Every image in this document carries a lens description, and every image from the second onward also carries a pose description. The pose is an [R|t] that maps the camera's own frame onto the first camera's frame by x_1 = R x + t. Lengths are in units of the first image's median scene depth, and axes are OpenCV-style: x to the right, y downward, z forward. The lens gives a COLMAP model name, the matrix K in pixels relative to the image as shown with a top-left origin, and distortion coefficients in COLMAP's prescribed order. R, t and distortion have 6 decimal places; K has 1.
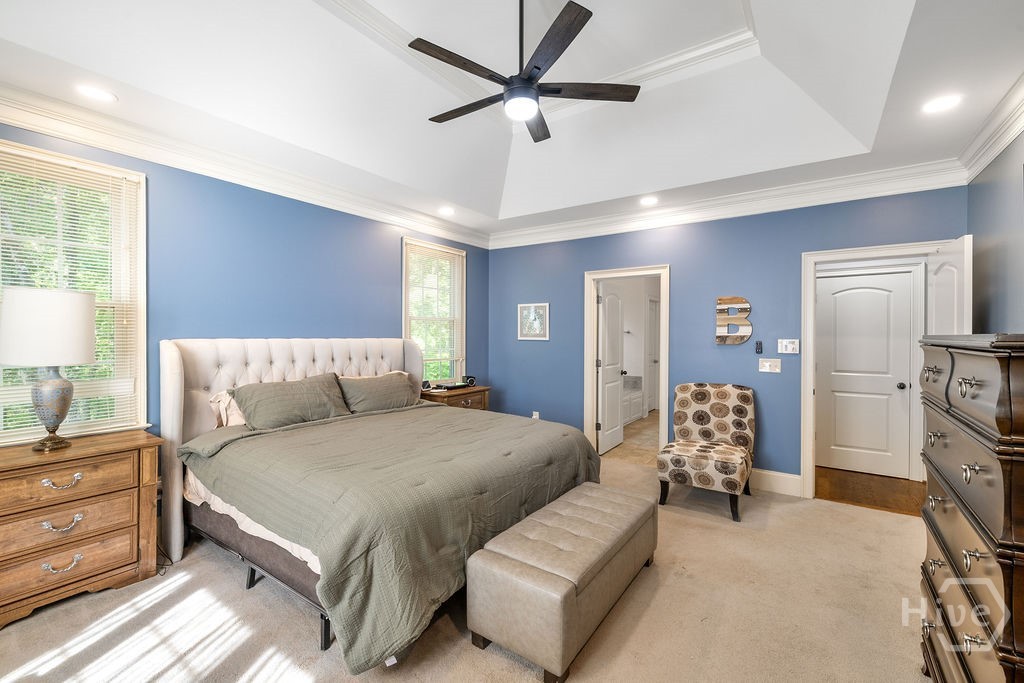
lens RADIAL K [[431.1, 0, 509.7], [0, 431.1, 336.6], [0, 0, 1]] dist [0.000030, -0.000791]
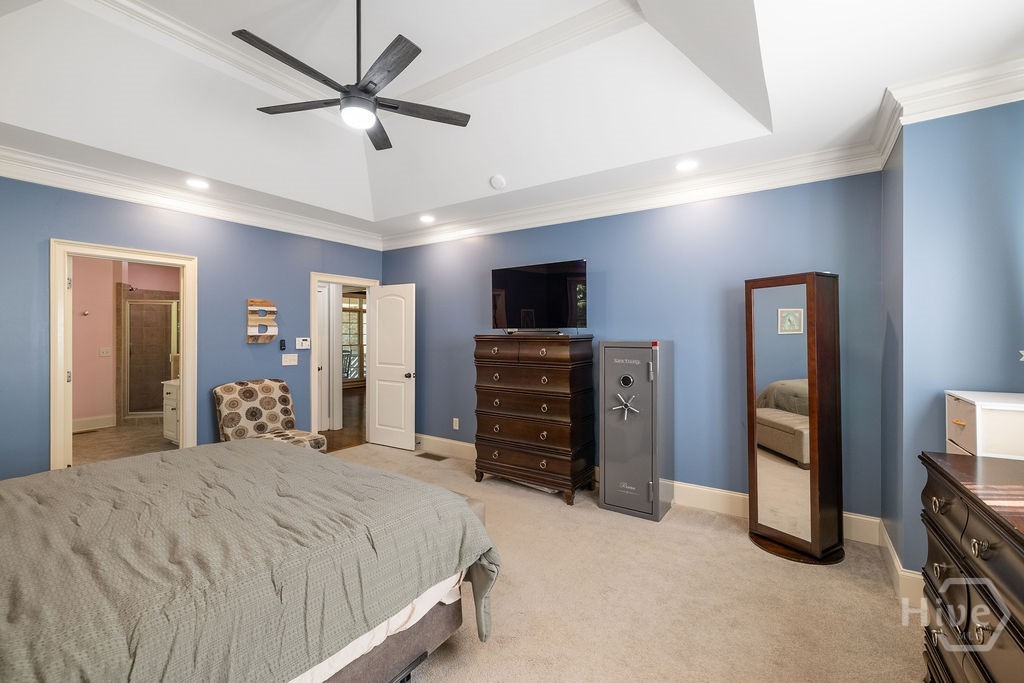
lens RADIAL K [[431.1, 0, 511.8], [0, 431.1, 334.5], [0, 0, 1]] dist [0.000030, -0.000791]
pose [[-0.024336, -0.006164, 0.999685, -0.610520], [0.001302, 0.999980, 0.006198, -0.010010], [-0.999703, 0.001452, -0.024328, 0.396348]]
